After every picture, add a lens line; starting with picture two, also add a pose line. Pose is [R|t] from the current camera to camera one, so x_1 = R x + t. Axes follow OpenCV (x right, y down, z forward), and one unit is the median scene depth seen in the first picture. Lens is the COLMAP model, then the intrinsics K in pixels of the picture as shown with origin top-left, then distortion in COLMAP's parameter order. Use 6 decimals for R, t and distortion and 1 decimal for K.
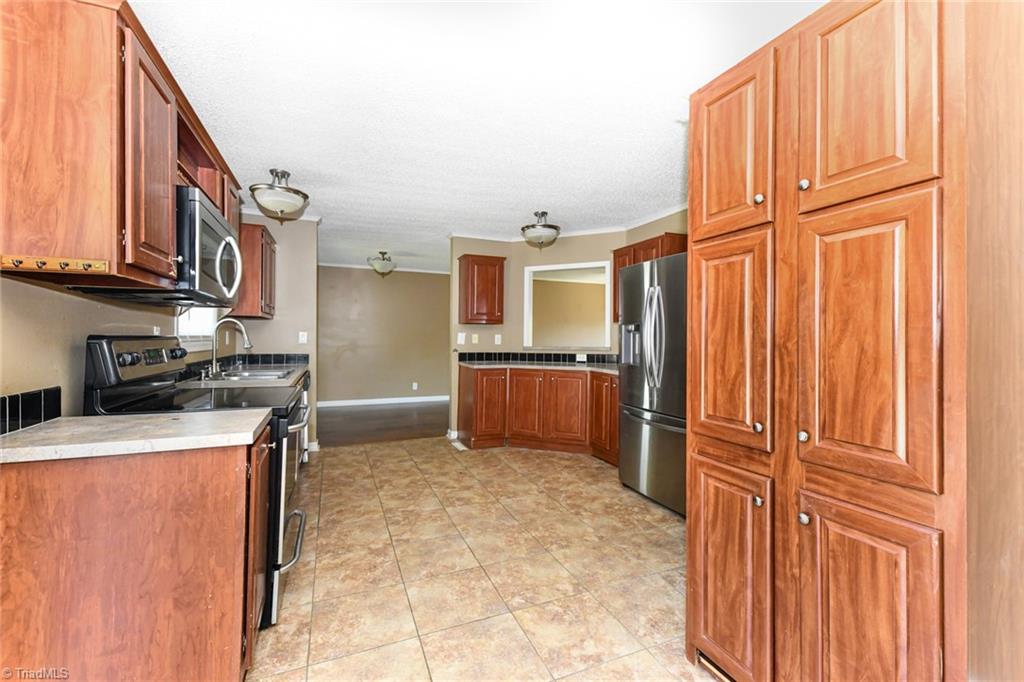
lens RADIAL K [[402.6, 0, 509.5], [0, 402.6, 332.8], [0, 0, 1]] dist [0.010288, -0.000500]
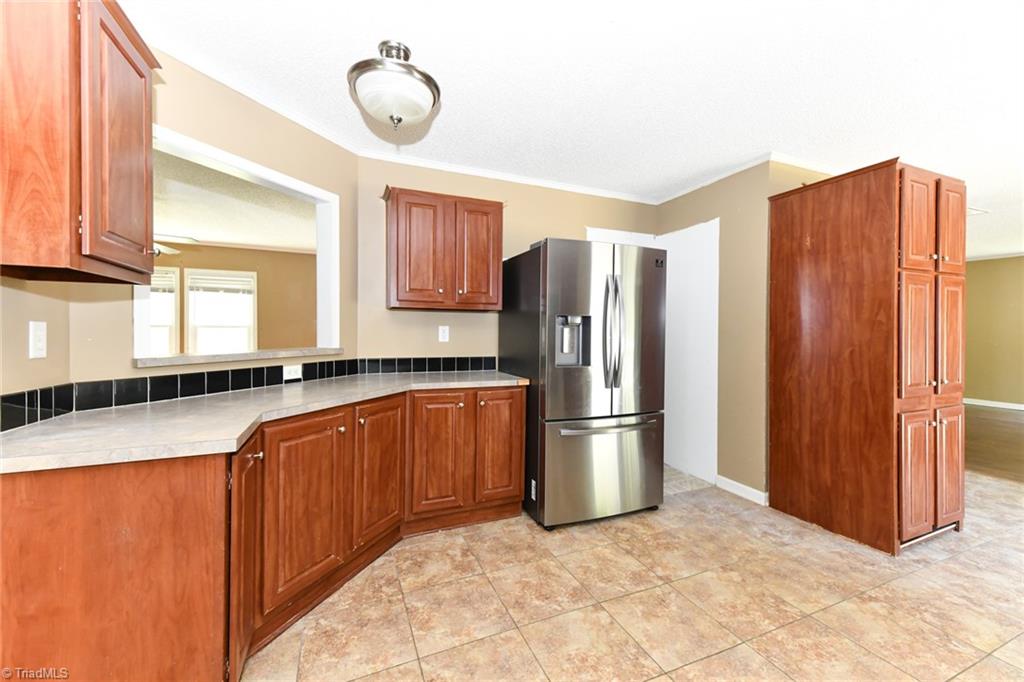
lens RADIAL K [[402.6, 0, 509.5], [0, 402.6, 332.8], [0, 0, 1]] dist [0.010288, -0.000500]
pose [[0.015218, -0.010812, 0.999826, -0.527291], [-0.016183, 0.999808, 0.011058, 0.006580], [-0.999753, -0.016349, 0.015040, 1.219248]]
